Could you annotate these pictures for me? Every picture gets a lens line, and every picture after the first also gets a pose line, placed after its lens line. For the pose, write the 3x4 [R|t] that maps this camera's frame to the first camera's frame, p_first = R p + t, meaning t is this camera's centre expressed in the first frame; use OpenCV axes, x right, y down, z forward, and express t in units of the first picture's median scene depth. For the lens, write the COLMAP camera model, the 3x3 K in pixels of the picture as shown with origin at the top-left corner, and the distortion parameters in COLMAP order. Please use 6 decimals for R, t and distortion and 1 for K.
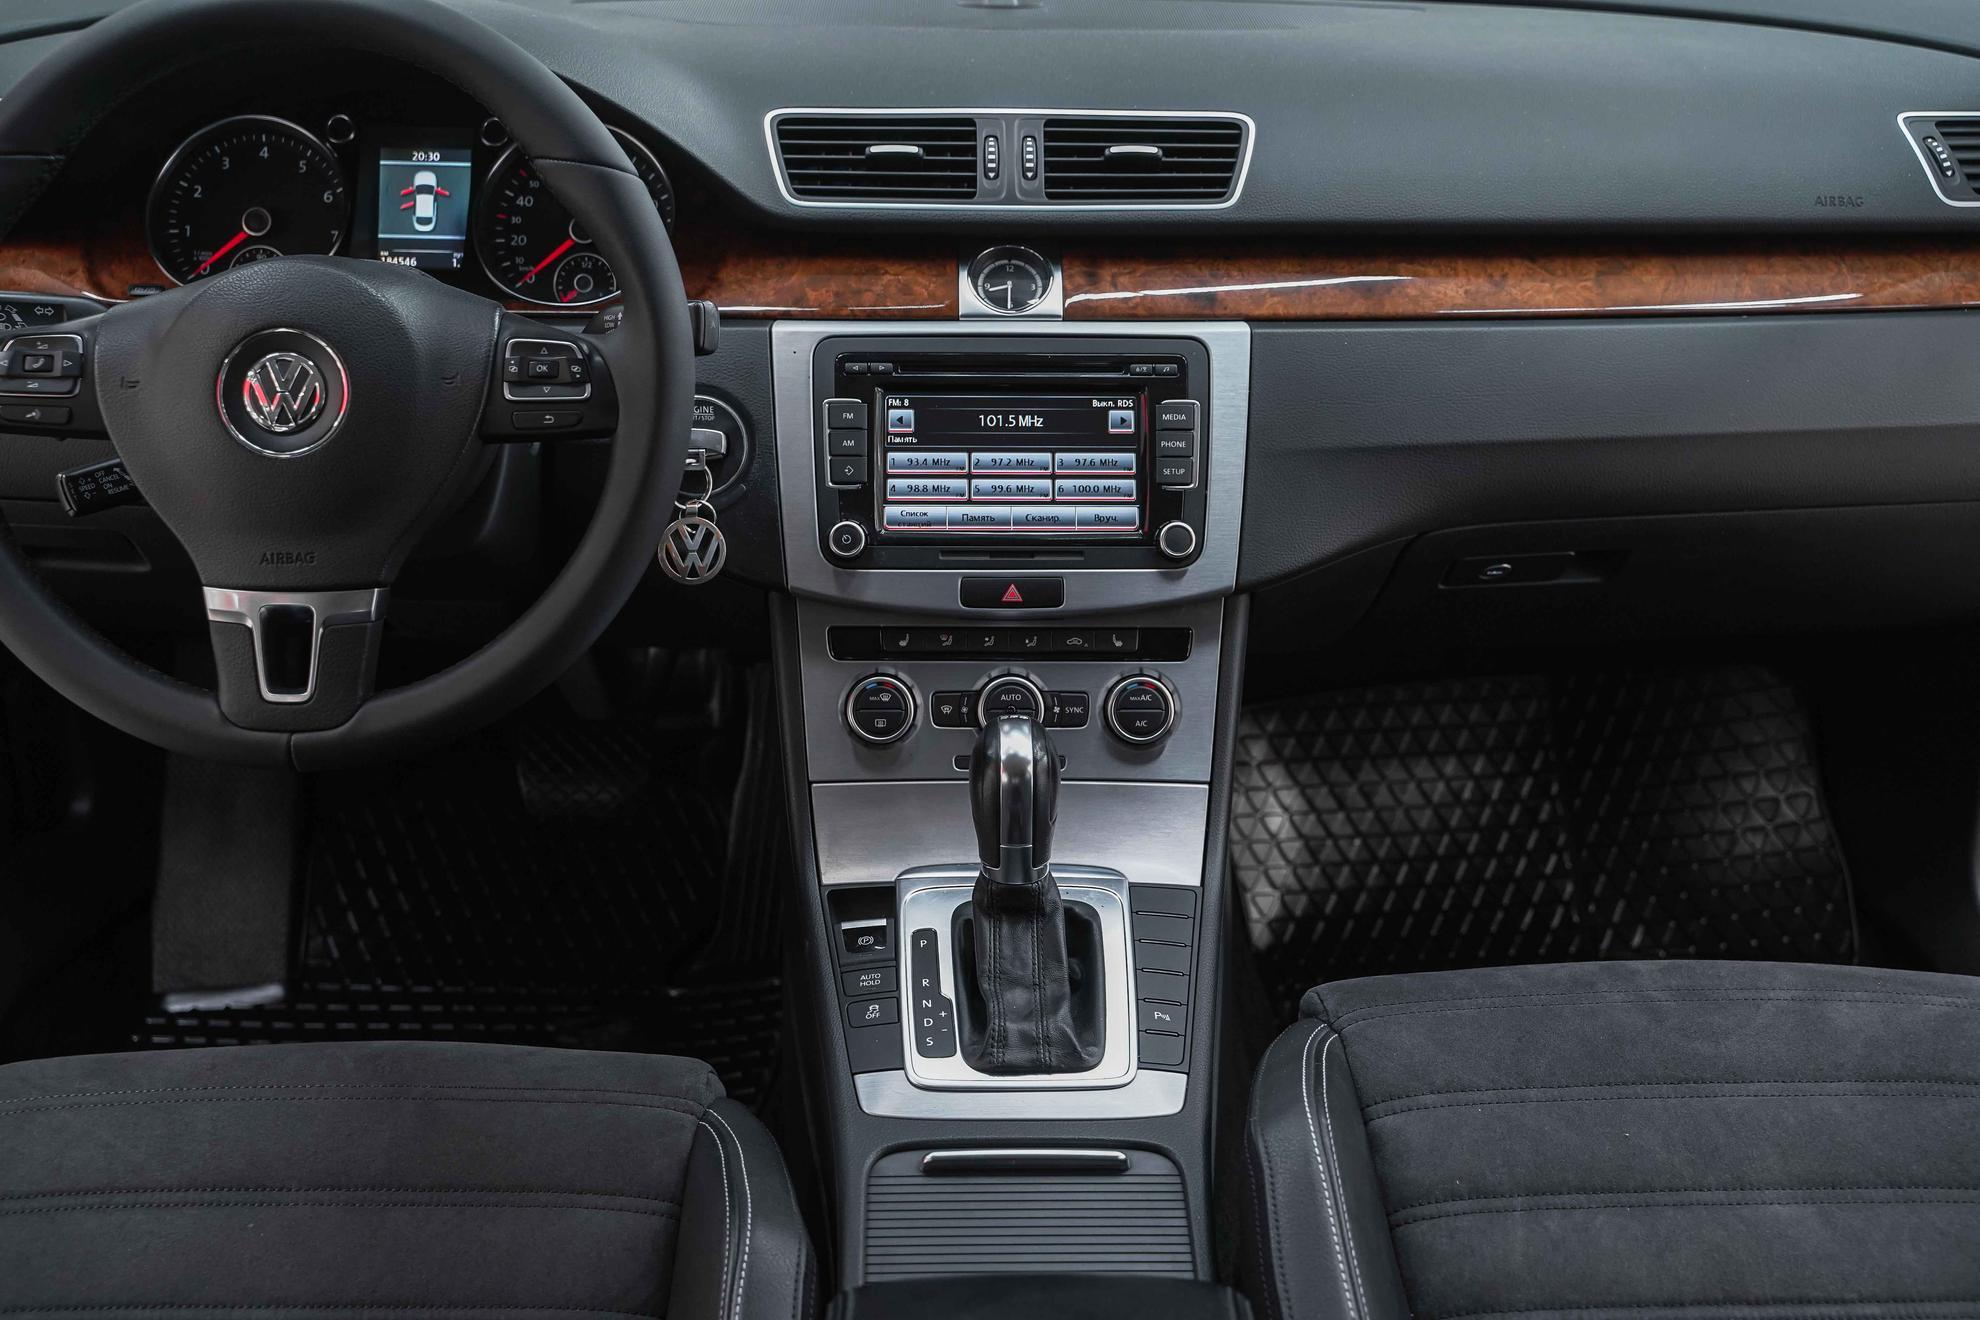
lens RADIAL K [[2165.9, 0, 912.0], [0, 2165.9, 603.4], [0, 0, 1]] dist [0.008168, 0.000000]
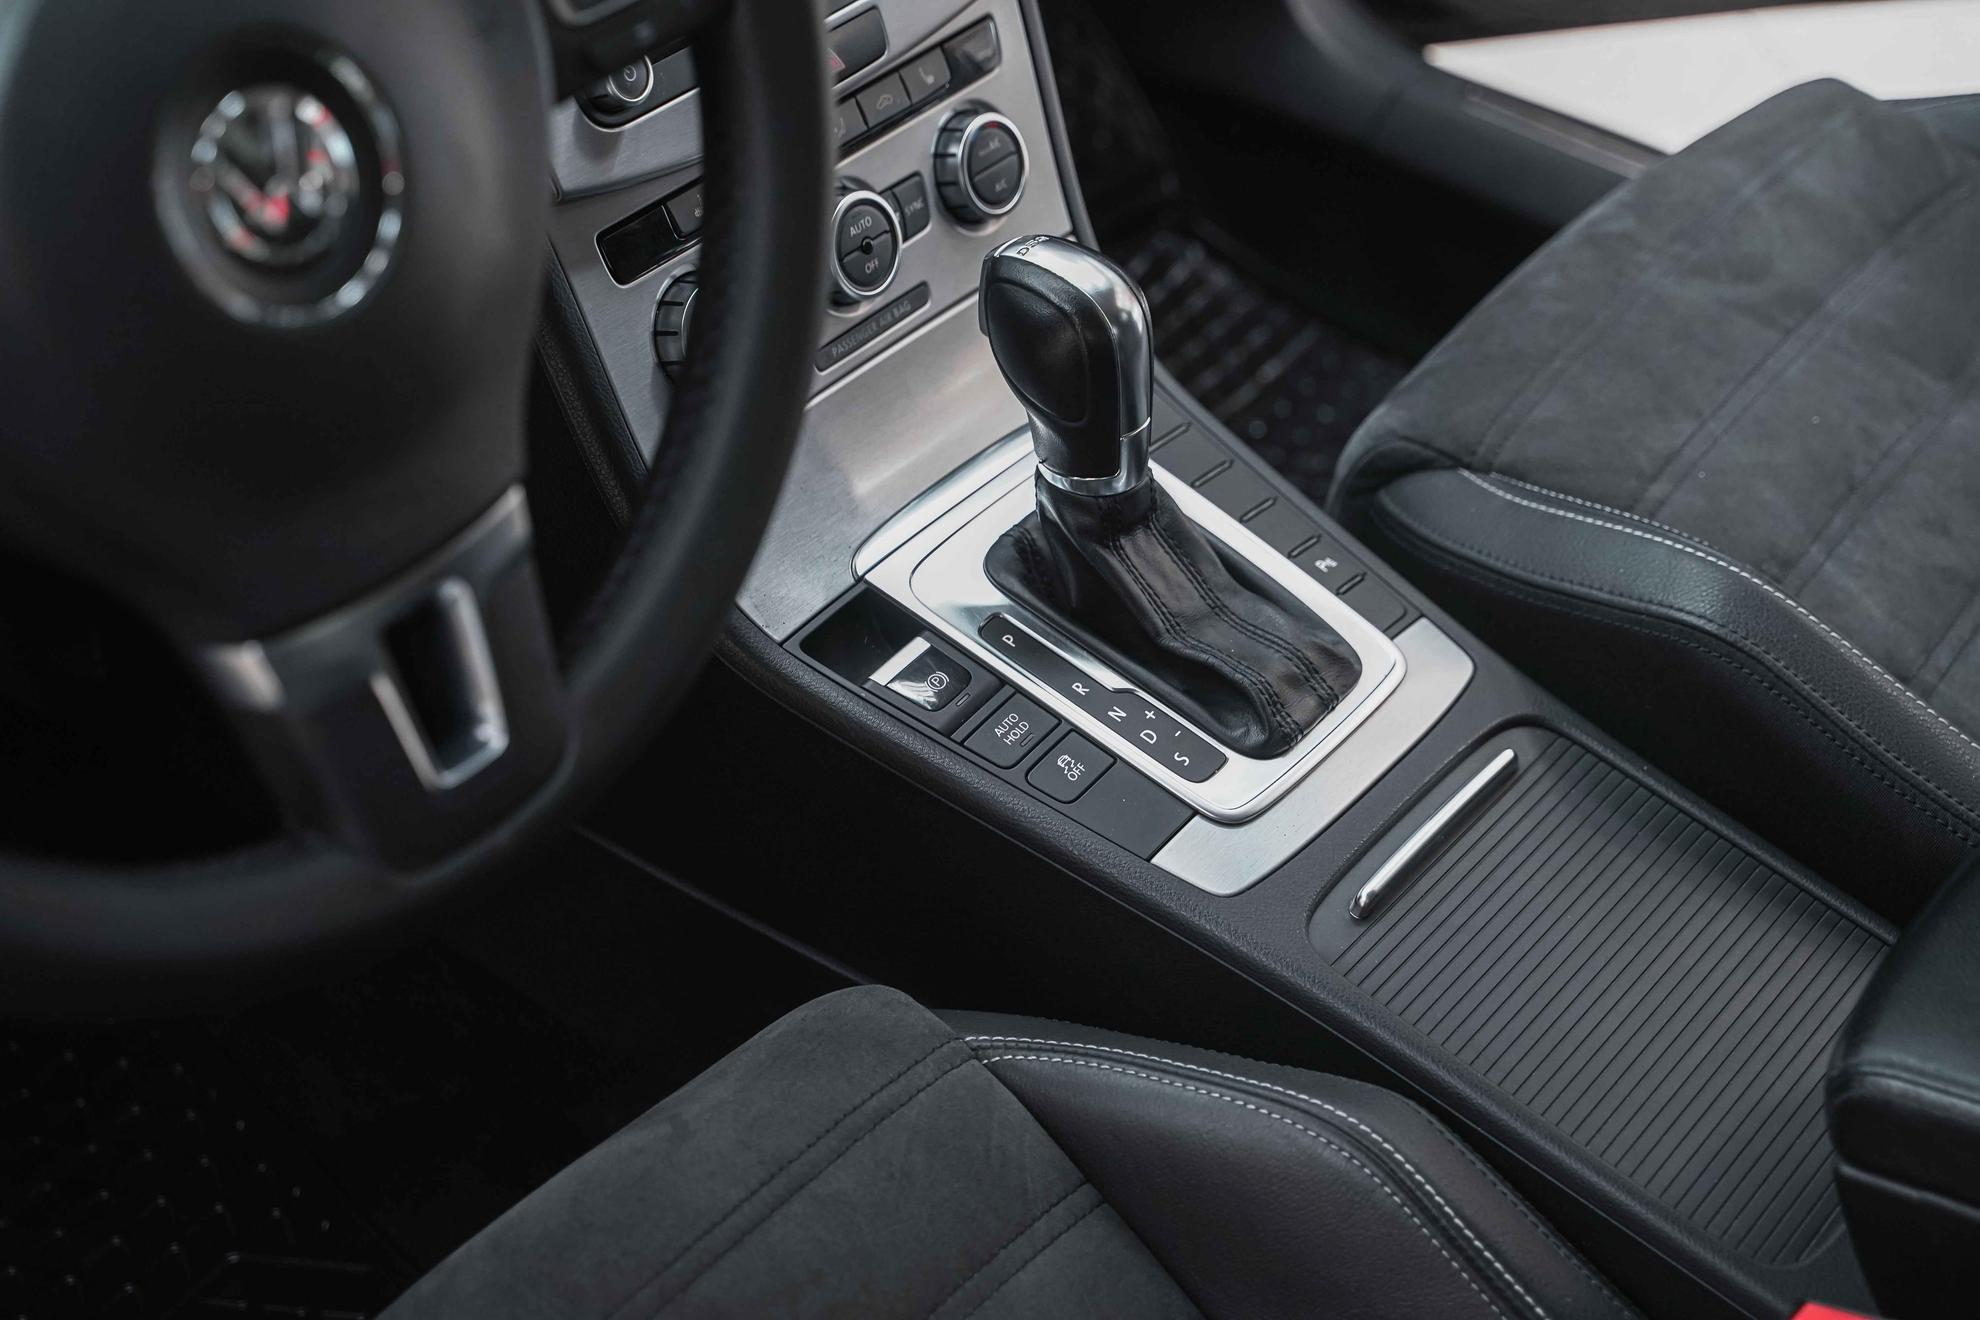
lens RADIAL K [[3109.9, 0, 986.8], [0, 3109.9, 656.5], [0, 0, 1]] dist [-0.004689, 0.000000]
pose [[0.633628, -0.472373, 0.612682, -0.568116], [0.280700, 0.878356, 0.386909, -0.193057], [-0.720918, -0.073176, 0.689146, 0.403764]]
